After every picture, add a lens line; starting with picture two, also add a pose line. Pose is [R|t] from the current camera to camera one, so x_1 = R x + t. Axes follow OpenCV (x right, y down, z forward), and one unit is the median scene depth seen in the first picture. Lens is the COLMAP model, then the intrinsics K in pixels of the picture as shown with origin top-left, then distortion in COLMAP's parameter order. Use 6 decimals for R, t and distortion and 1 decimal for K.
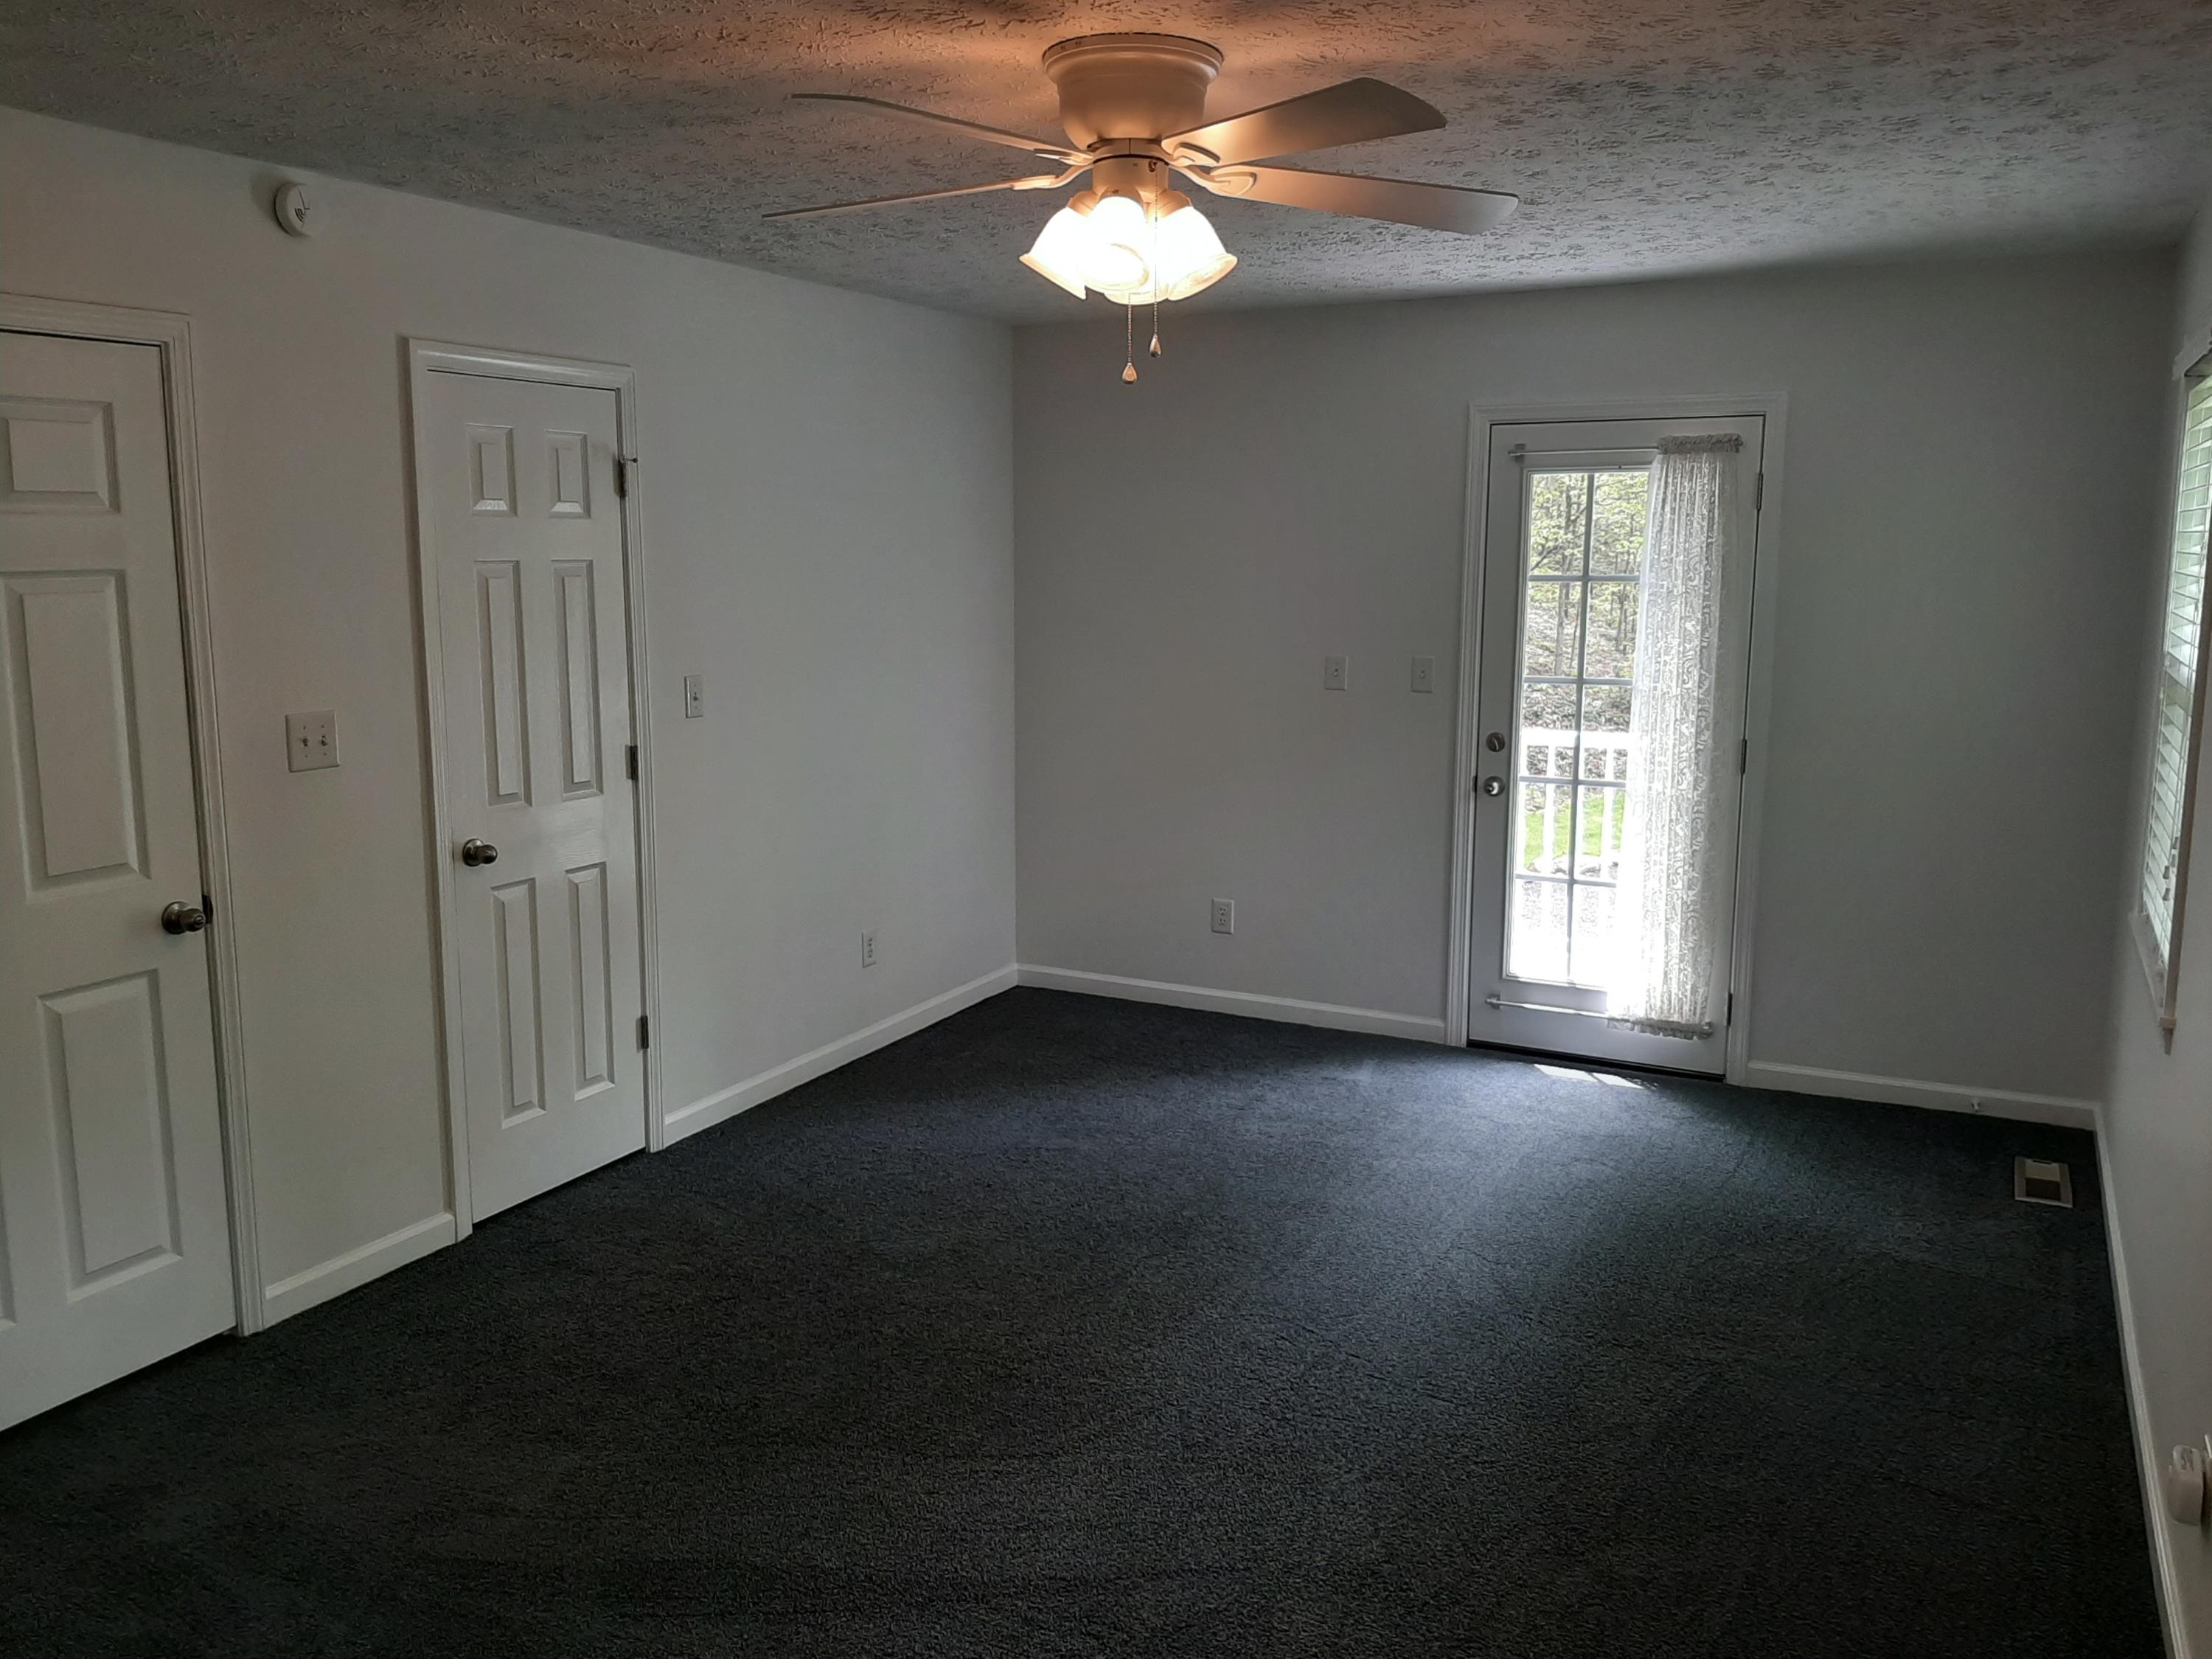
lens RADIAL K [[1720.3, 0, 1108.5], [0, 1720.3, 825.6], [0, 0, 1]] dist [0.051643, -0.098236]
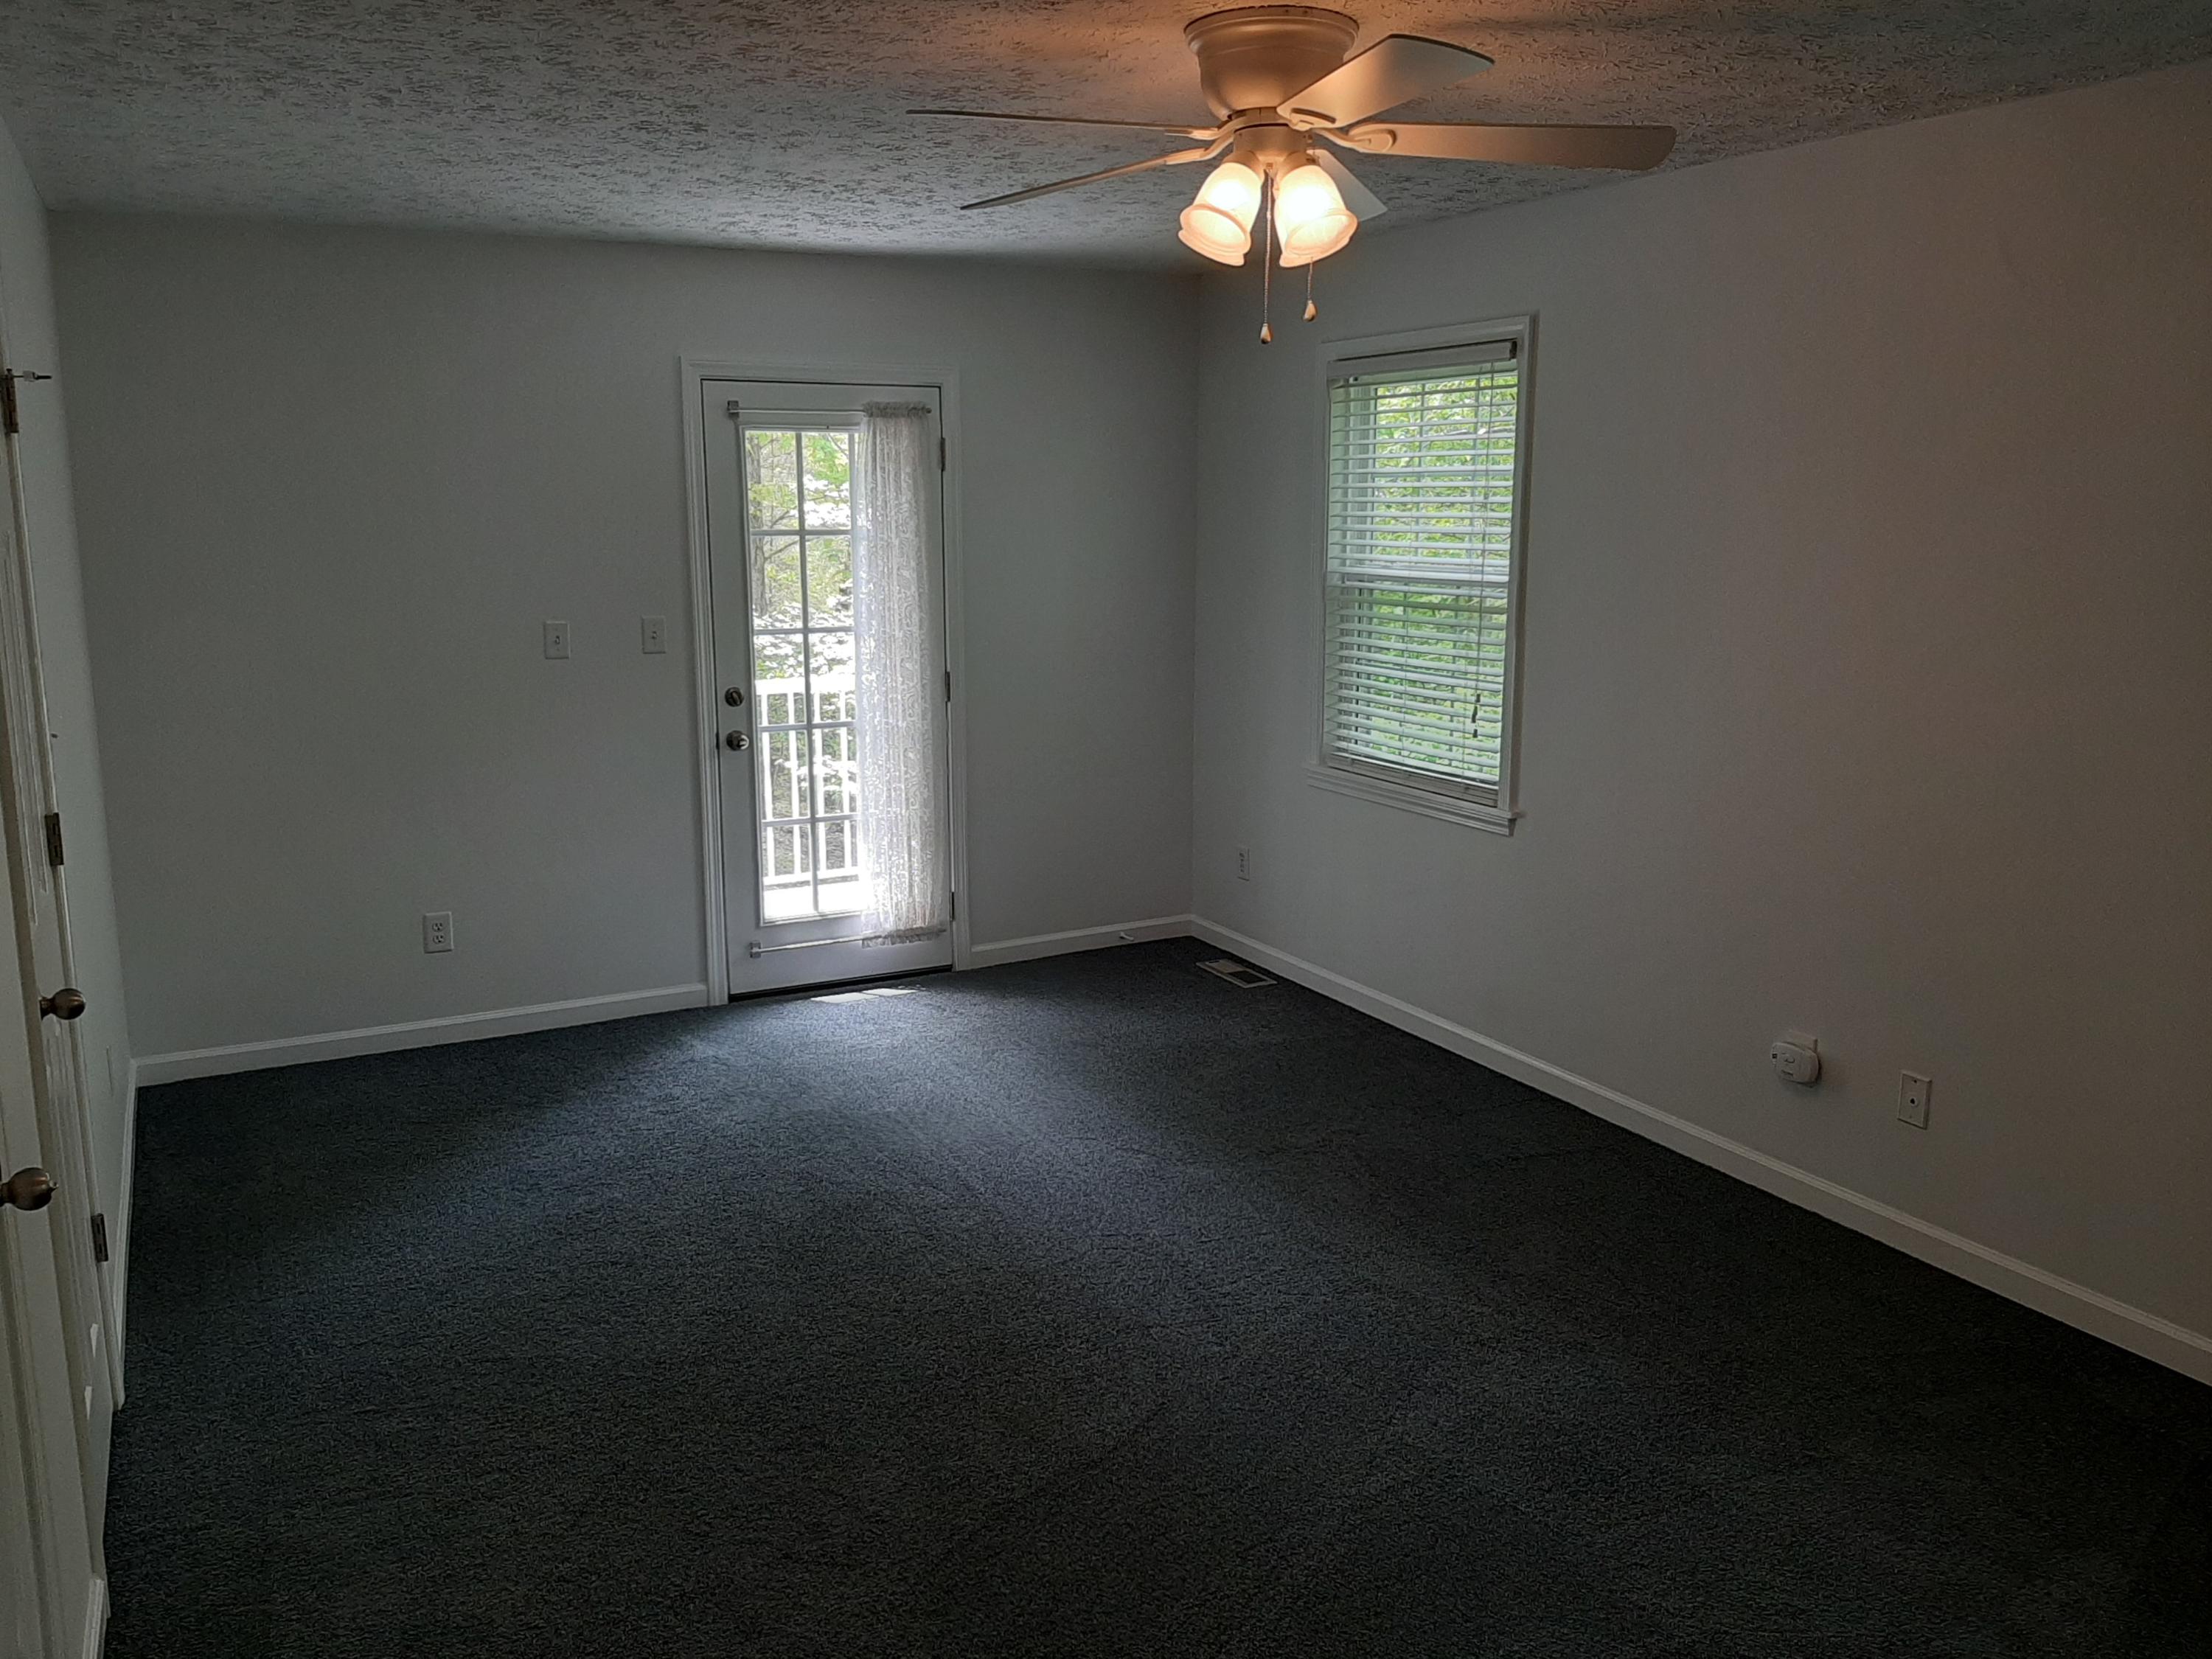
lens RADIAL K [[1720.3, 0, 1107.1], [0, 1720.3, 824.2], [0, 0, 1]] dist [0.051643, -0.098236]
pose [[0.570318, -0.161921, 0.805307, -0.491093], [0.134784, 0.985538, 0.102705, -0.050872], [-0.810290, 0.049968, 0.583895, 0.243699]]
